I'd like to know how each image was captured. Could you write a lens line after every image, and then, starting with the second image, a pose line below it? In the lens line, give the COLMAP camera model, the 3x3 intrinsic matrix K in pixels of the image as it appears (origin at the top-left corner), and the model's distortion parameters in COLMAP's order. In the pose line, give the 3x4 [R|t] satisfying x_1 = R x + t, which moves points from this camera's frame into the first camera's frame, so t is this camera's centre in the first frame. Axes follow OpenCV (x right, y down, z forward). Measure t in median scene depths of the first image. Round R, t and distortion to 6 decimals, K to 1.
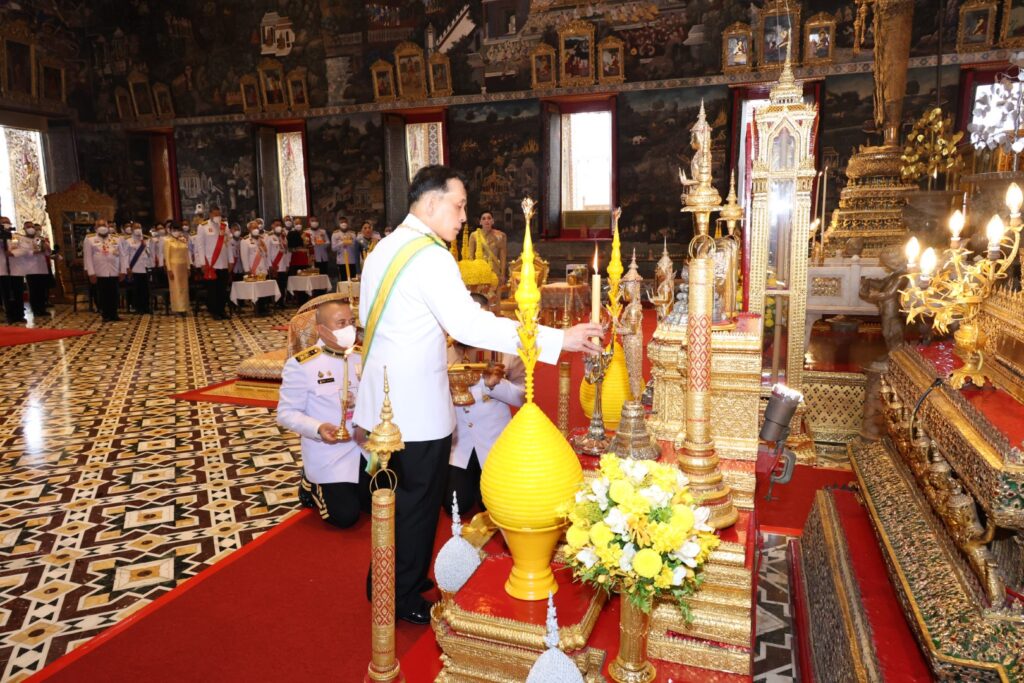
lens RADIAL K [[687.2, 0, 511.7], [0, 687.2, 341.3], [0, 0, 1]] dist [0.006316, -0.000991]
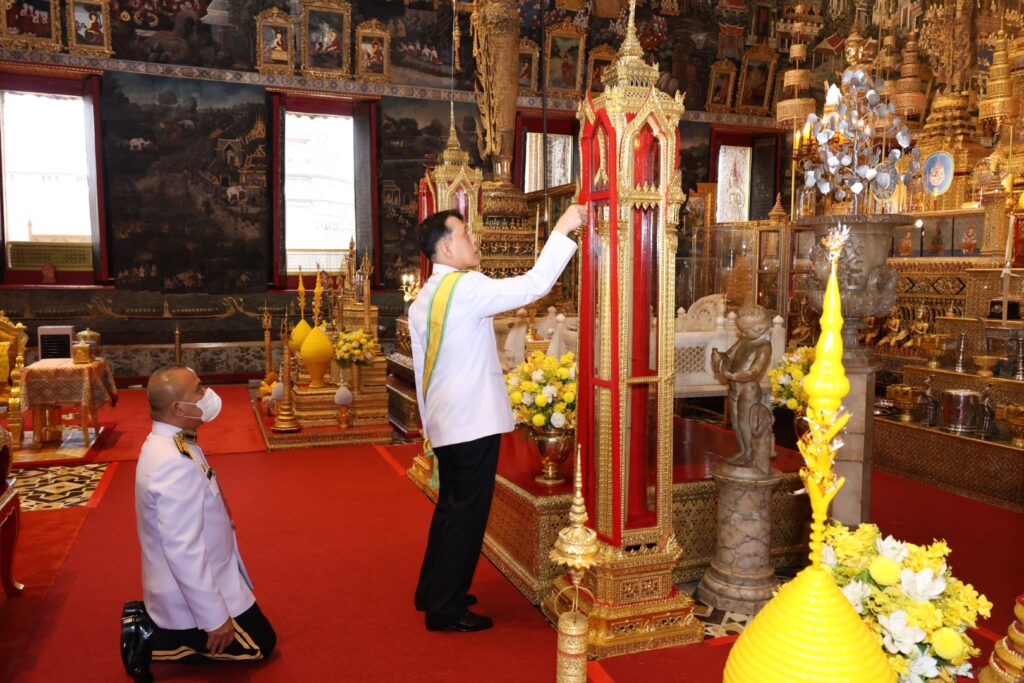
lens RADIAL K [[800.0, 0, 513.0], [0, 800.0, 346.6], [0, 0, 1]] dist [0.008168, -0.001225]
pose [[0.758065, -0.041841, 0.650836, -0.066209], [0.088075, 0.995366, -0.038596, -0.028498], [-0.646205, 0.086581, 0.758237, 0.175943]]
